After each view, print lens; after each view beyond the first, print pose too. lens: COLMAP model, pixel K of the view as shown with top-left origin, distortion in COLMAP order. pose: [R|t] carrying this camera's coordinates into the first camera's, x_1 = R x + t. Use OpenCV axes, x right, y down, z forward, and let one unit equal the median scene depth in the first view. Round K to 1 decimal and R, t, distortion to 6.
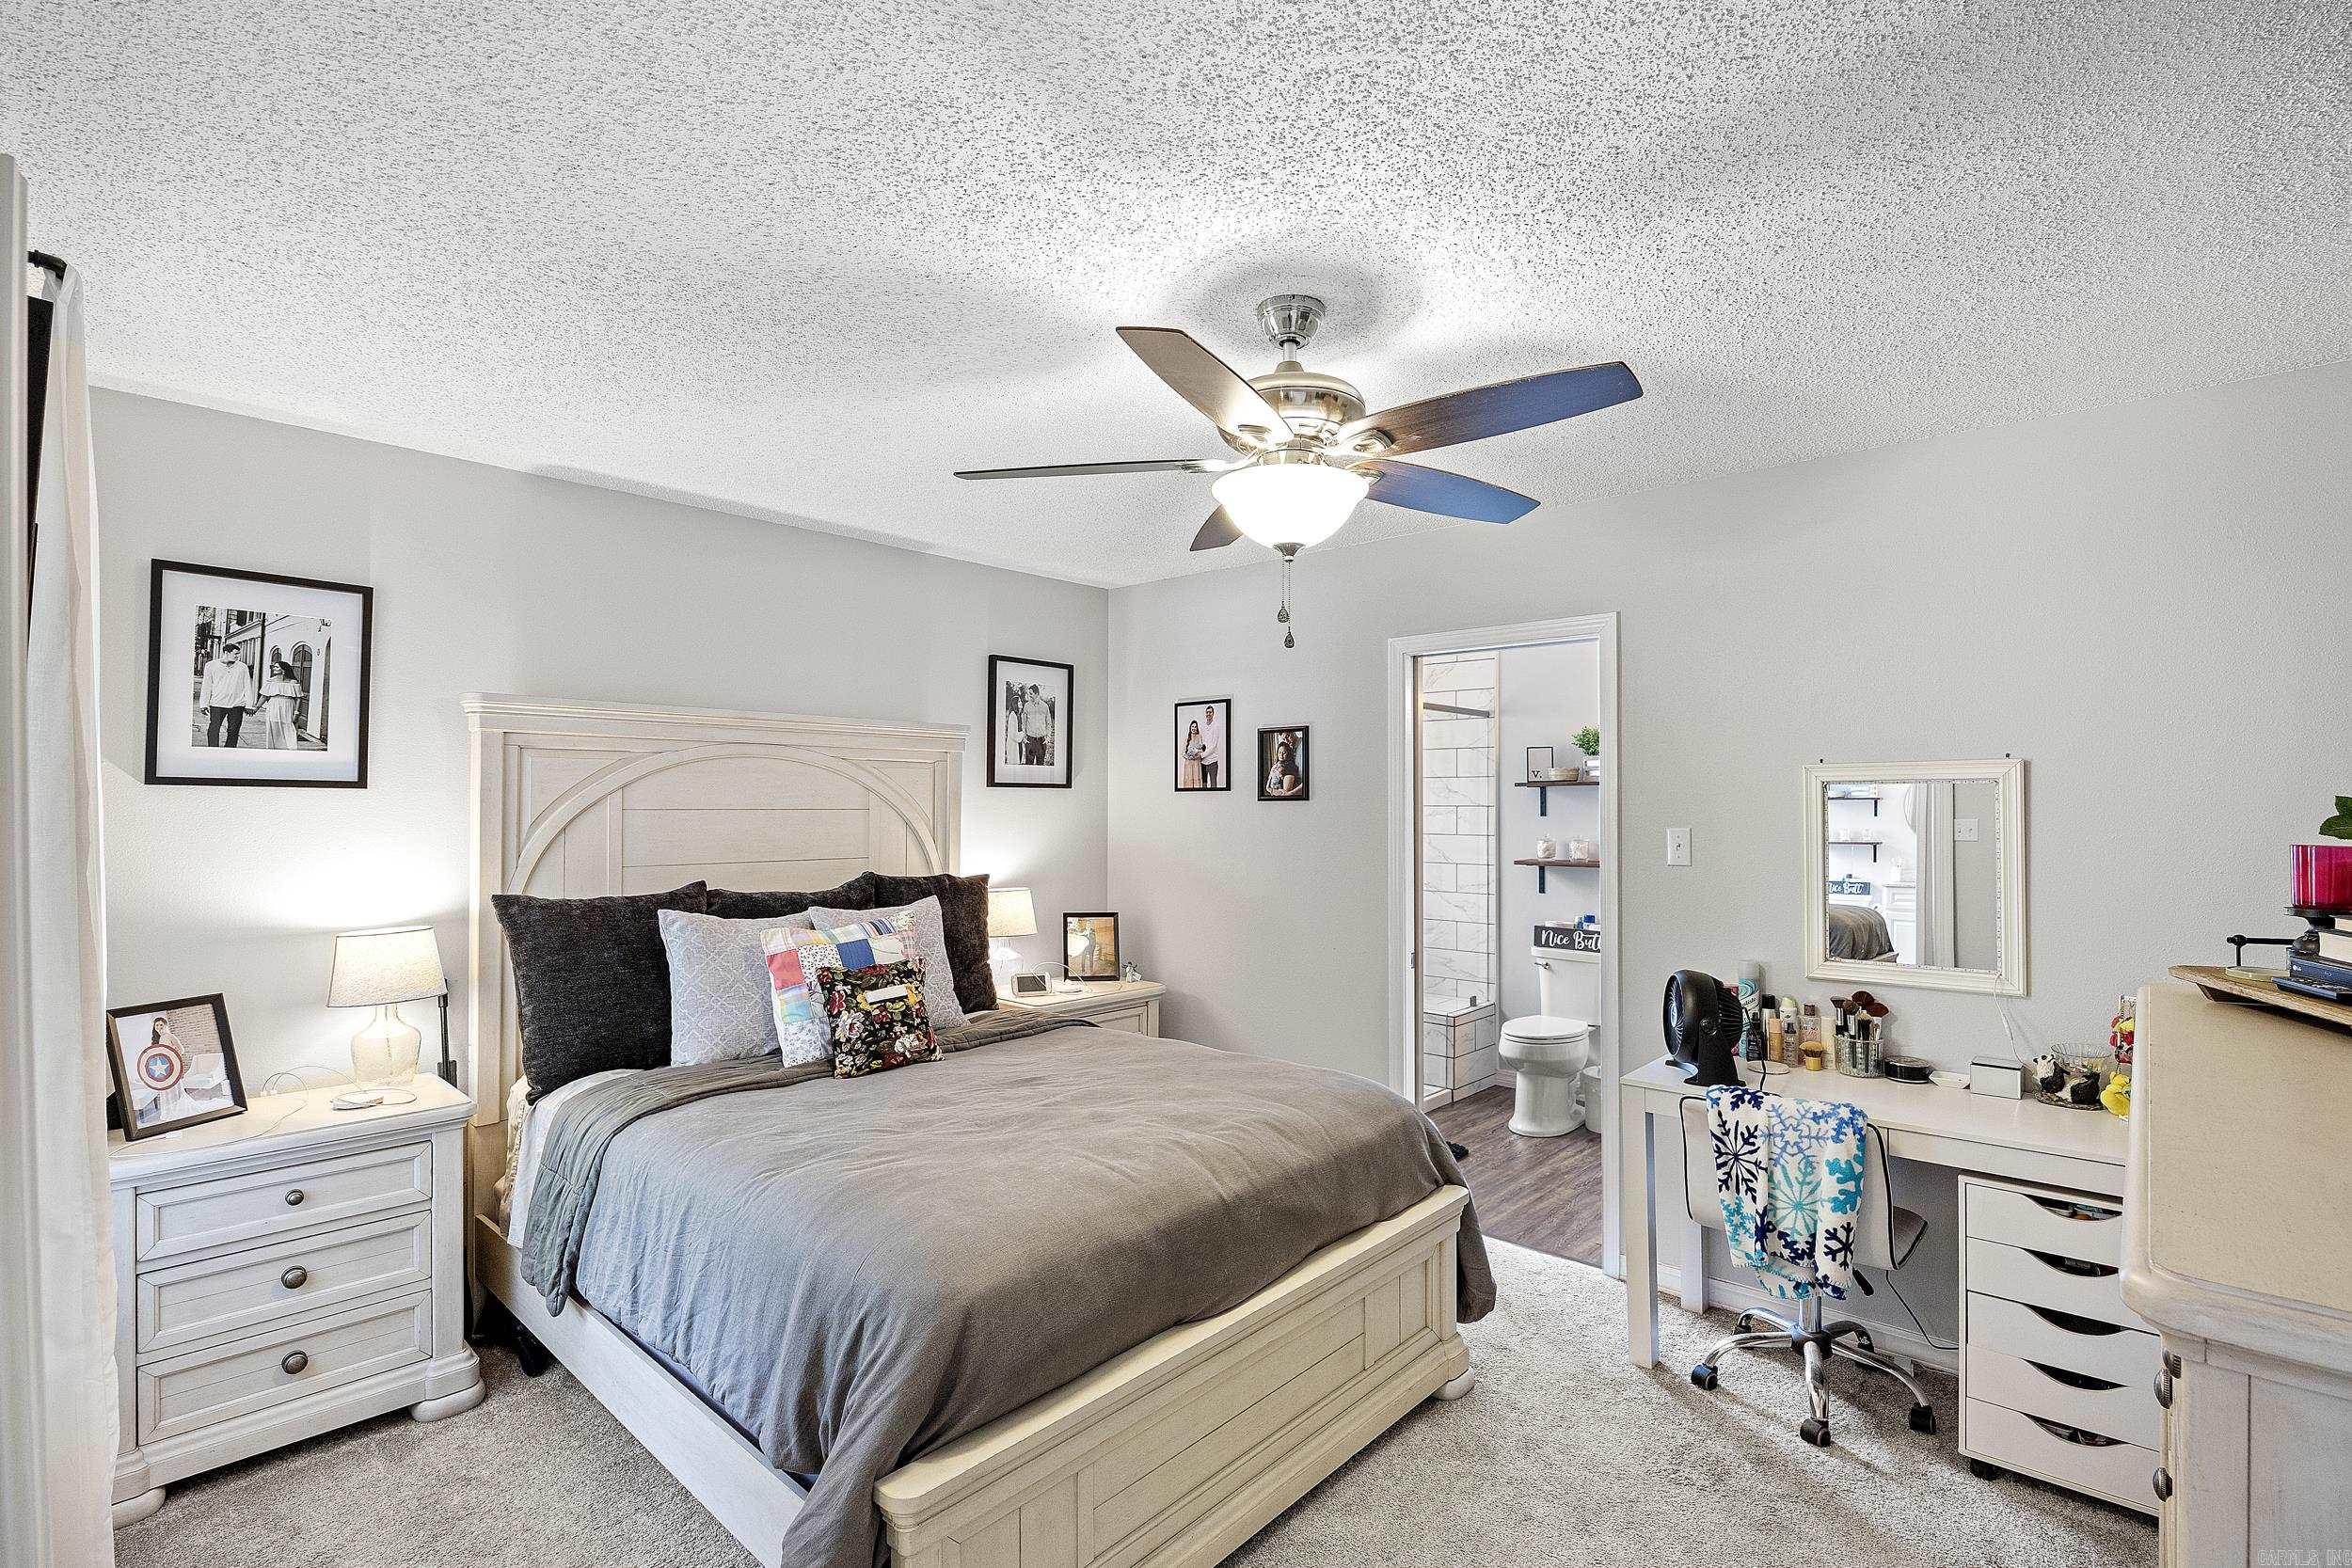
lens RADIAL K [[1080.0, 0, 1170.2], [0, 1080.0, 794.5], [0, 0, 1]] dist [-0.006113, -0.000035]
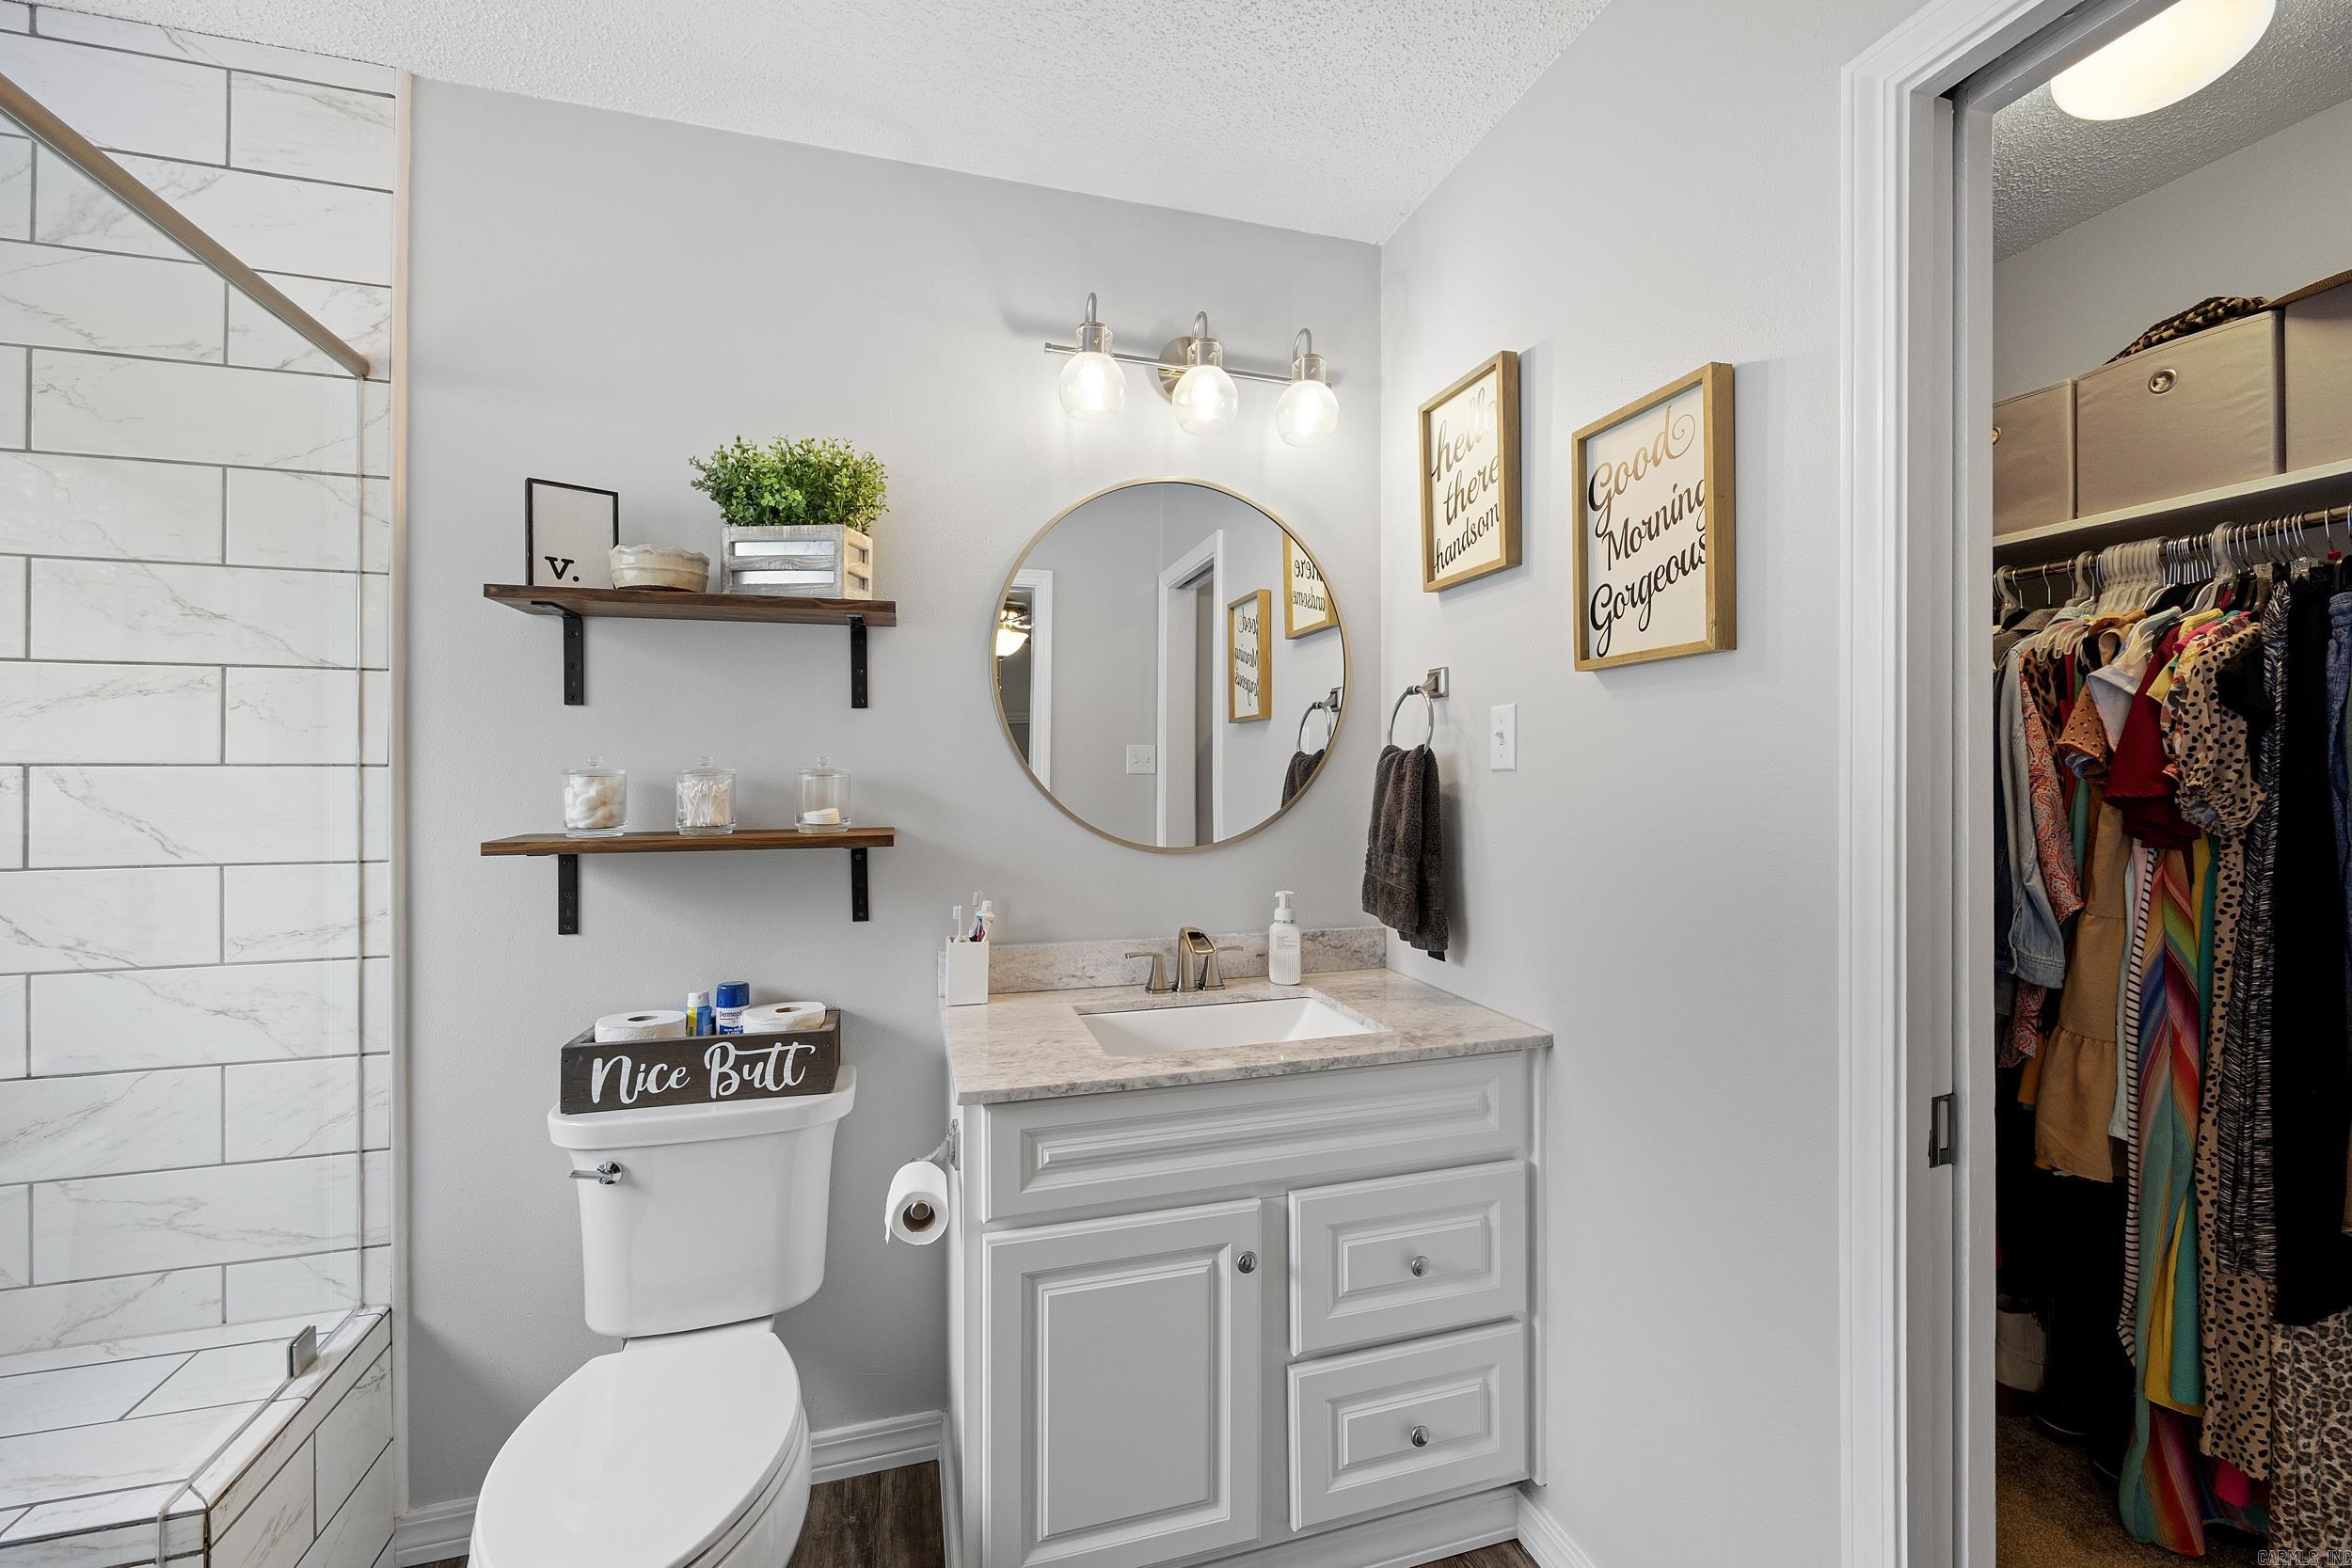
lens RADIAL K [[949.3, 0, 1166.8], [0, 949.3, 788.2], [0, 0, 1]] dist [0.002891, 0.000029]
pose [[0.516528, -0.002492, 0.856267, 0.189412], [-0.002457, 0.999987, 0.004393, 0.044309], [-0.856267, -0.004373, 0.516516, 0.694147]]
